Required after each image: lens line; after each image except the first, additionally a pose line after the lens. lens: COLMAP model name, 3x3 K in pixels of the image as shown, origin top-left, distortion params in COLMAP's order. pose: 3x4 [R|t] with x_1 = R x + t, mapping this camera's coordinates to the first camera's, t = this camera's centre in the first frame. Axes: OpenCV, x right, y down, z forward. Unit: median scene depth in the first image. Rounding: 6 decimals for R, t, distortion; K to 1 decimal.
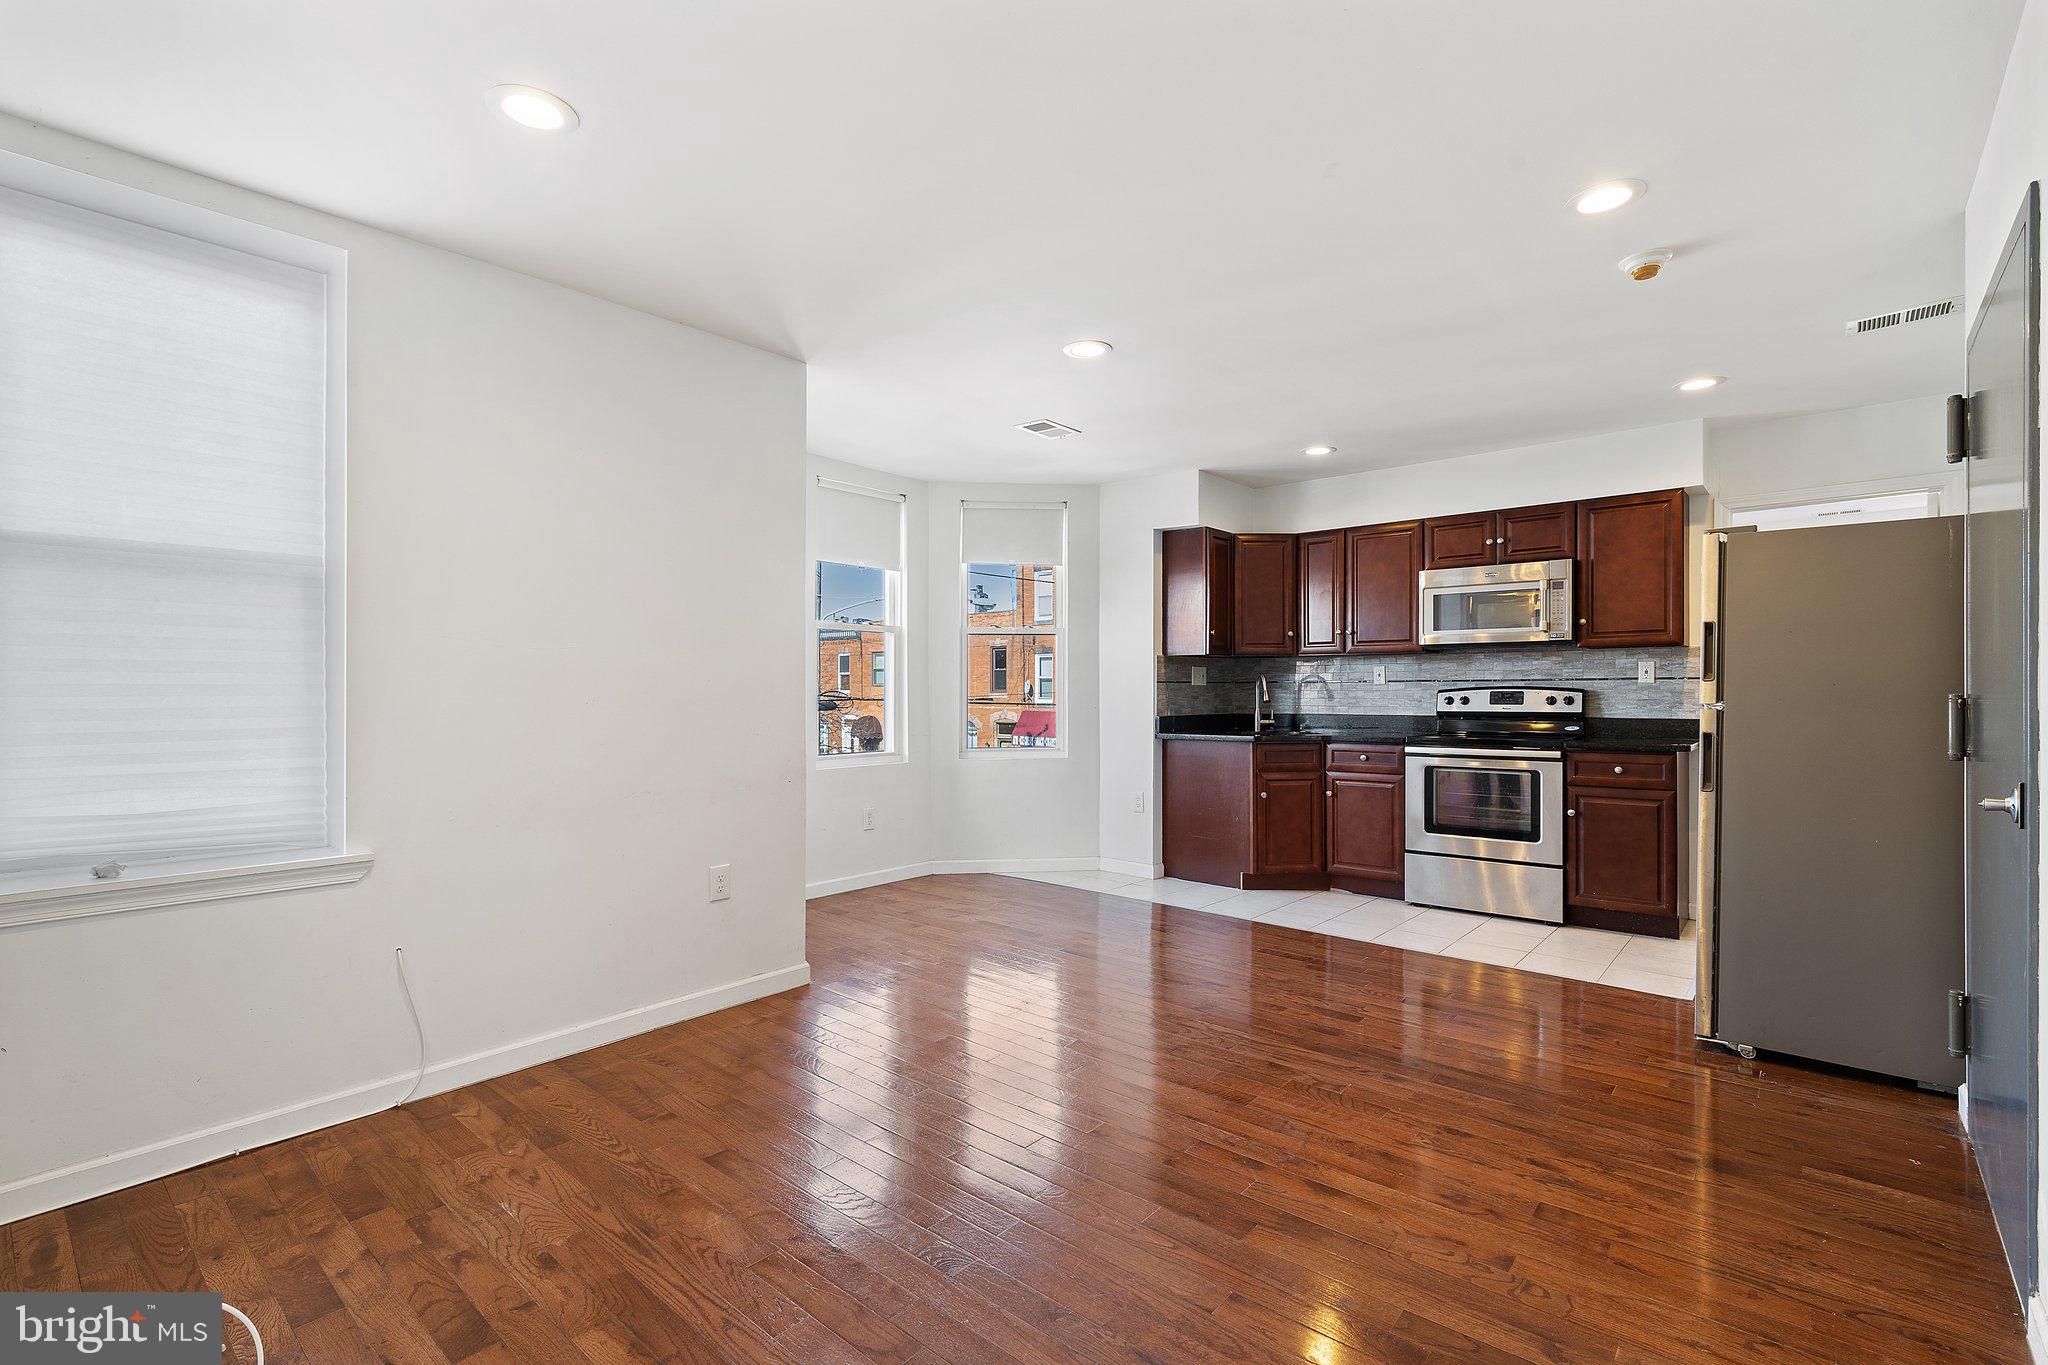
lens RADIAL K [[929.5, 0, 1028.7], [0, 929.5, 697.9], [0, 0, 1]] dist [-0.008579, 0.002490]
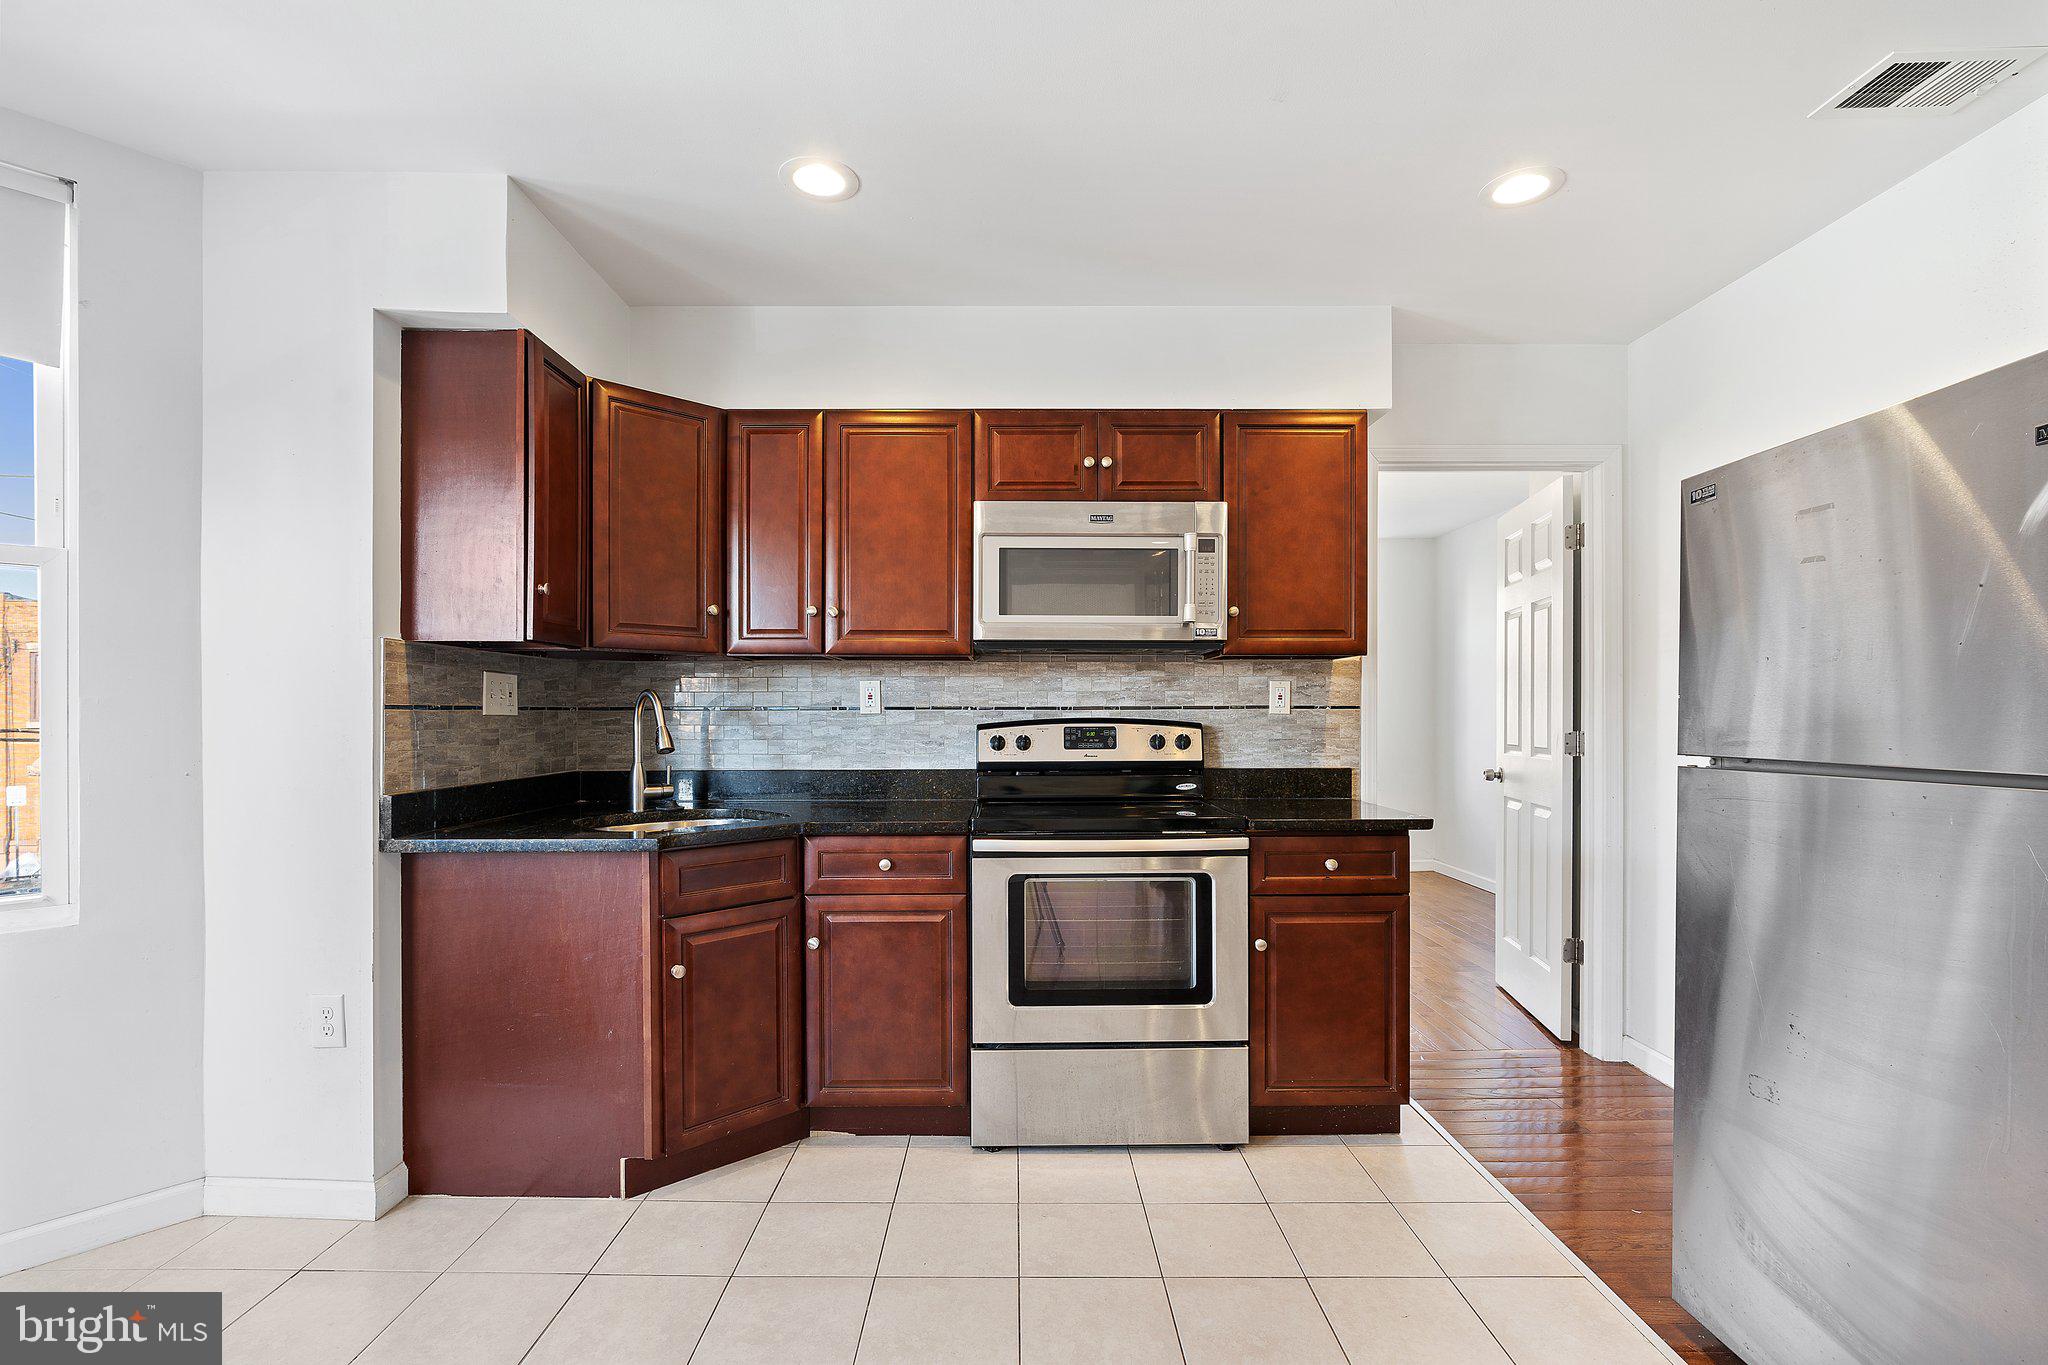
lens RADIAL K [[929.5, 0, 1021.1], [0, 929.5, 718.3], [0, 0, 1]] dist [-0.008579, 0.002490]
pose [[0.754113, -0.001687, 0.656743, 0.094746], [0.005111, 0.999981, -0.003299, -0.011175], [-0.656725, 0.005844, 0.754107, 0.598781]]
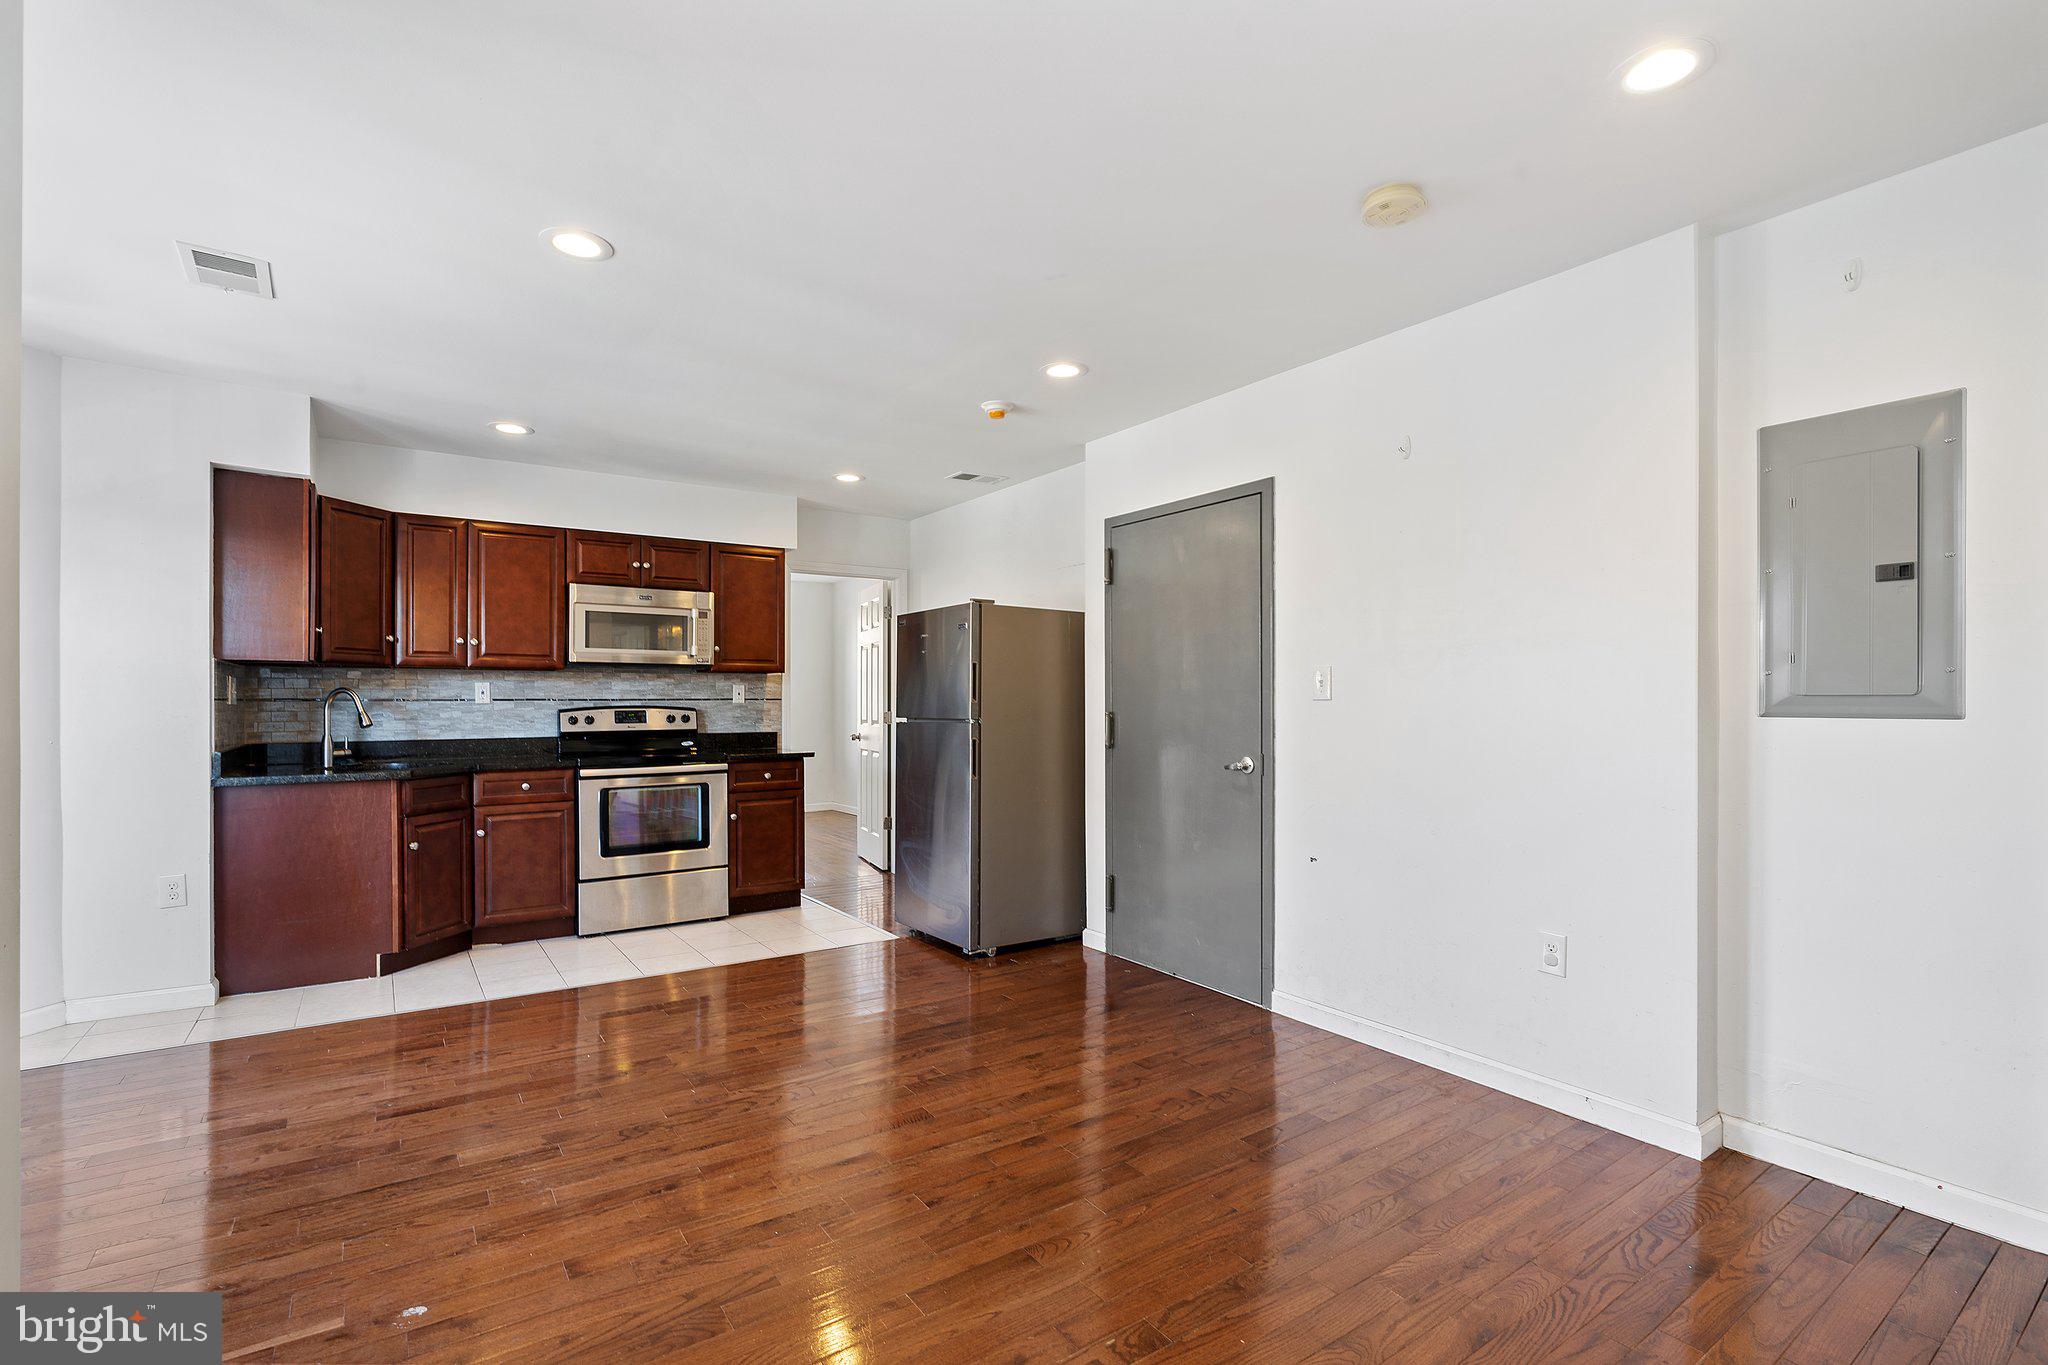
lens RADIAL K [[929.5, 0, 1007.0], [0, 929.5, 704.4], [0, 0, 1]] dist [-0.008579, 0.002490]
pose [[0.268695, -0.000160, 0.963225, -0.377567], [0.010891, 0.999937, -0.002872, -0.006593], [-0.963164, 0.011262, 0.268680, 0.329799]]
